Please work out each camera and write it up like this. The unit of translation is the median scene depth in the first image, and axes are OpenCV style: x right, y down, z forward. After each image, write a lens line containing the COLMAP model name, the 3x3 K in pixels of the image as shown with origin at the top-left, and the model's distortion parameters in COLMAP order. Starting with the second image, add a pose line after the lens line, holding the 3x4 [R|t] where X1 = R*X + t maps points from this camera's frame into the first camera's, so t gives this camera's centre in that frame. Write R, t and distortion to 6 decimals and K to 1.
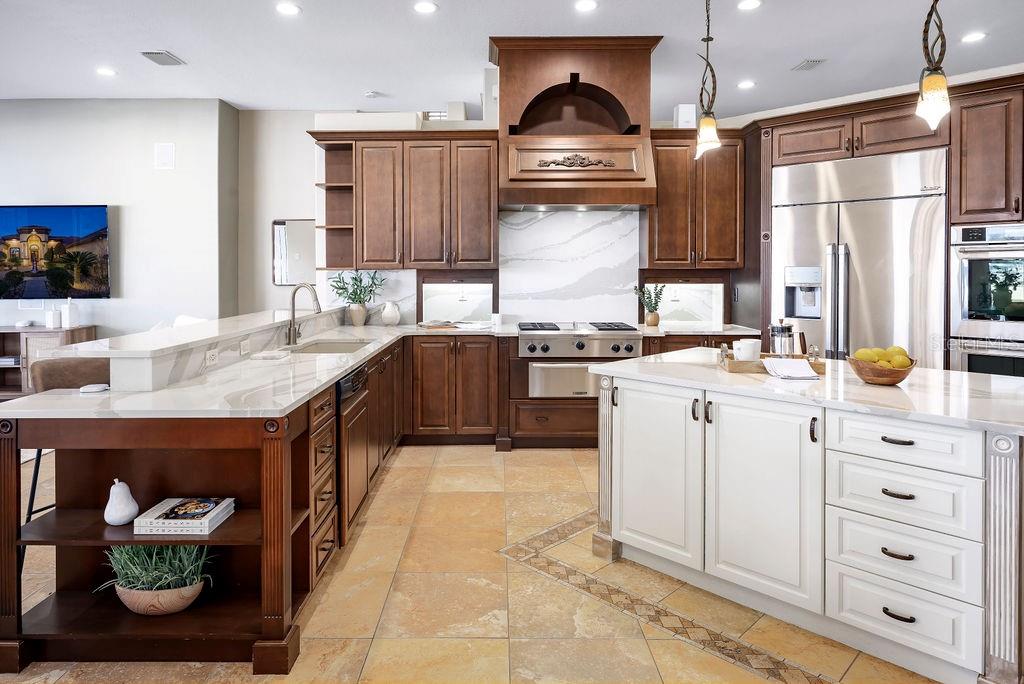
lens RADIAL K [[594.8, 0, 512.0], [0, 594.8, 342.0], [0, 0, 1]] dist [-0.001746, -0.000133]
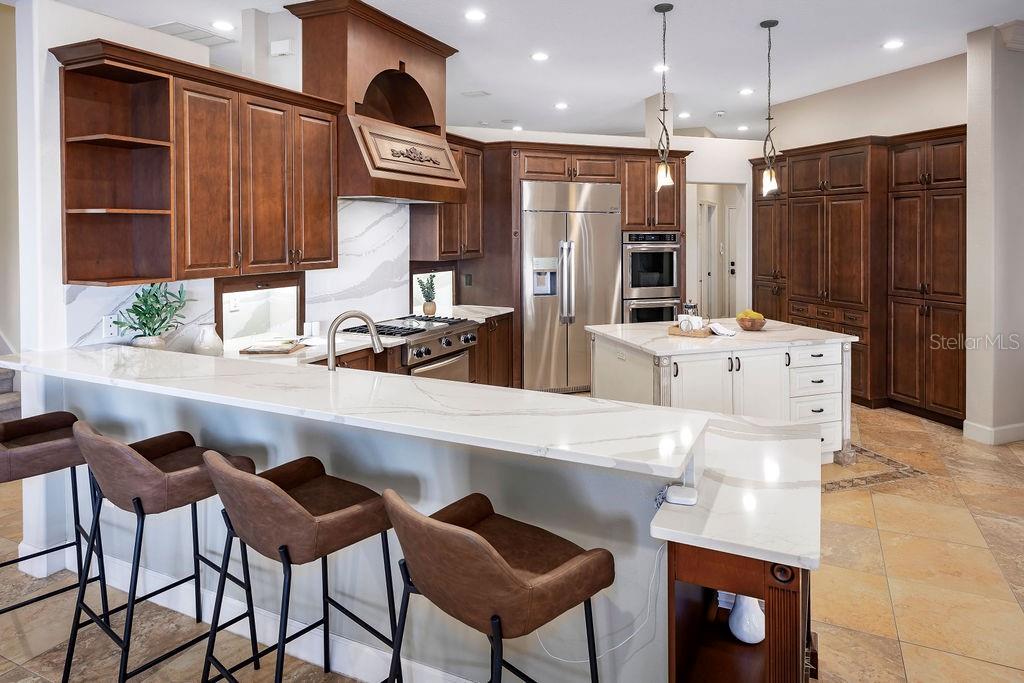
lens RADIAL K [[599.5, 0, 517.8], [0, 599.5, 310.6], [0, 0, 1]] dist [0.002037, 0.000157]
pose [[0.440156, -0.111919, 0.890919, -0.690635], [0.106046, 0.991737, 0.072192, -0.101493], [-0.891637, 0.062702, 0.448387, 0.412540]]
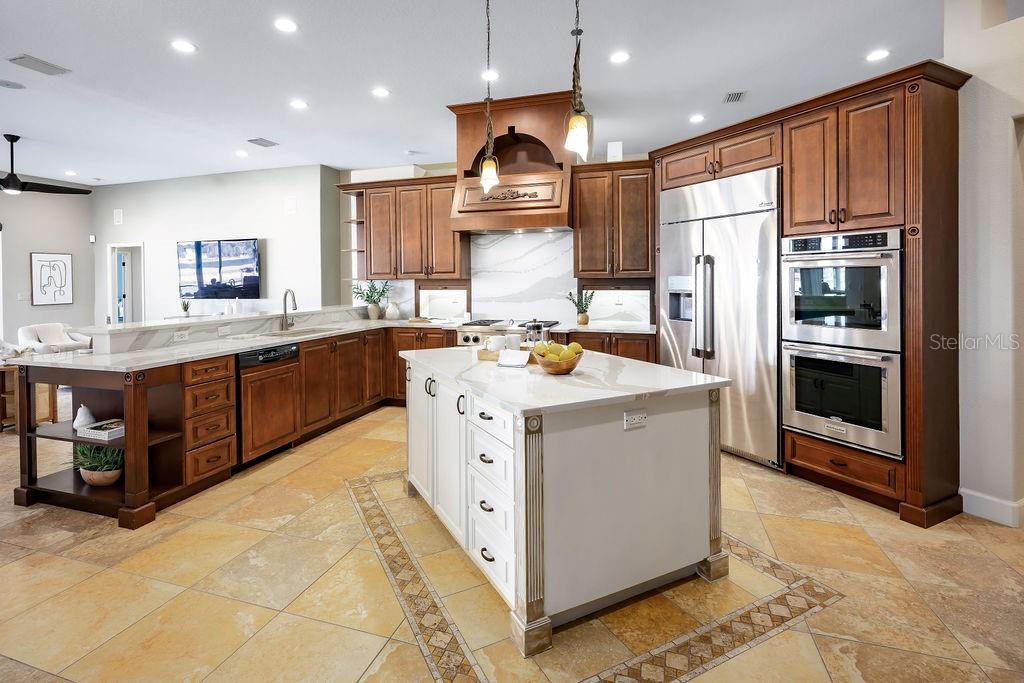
lens RADIAL K [[465.2, 0, 512.0], [0, 465.2, 341.5], [0, 0, 1]] dist [-0.010054, 0.000093]
pose [[0.959889, 0.032540, -0.278485, 0.390932], [-0.028958, 0.999437, 0.016968, -0.003793], [0.278880, -0.008223, 0.960291, 0.031947]]
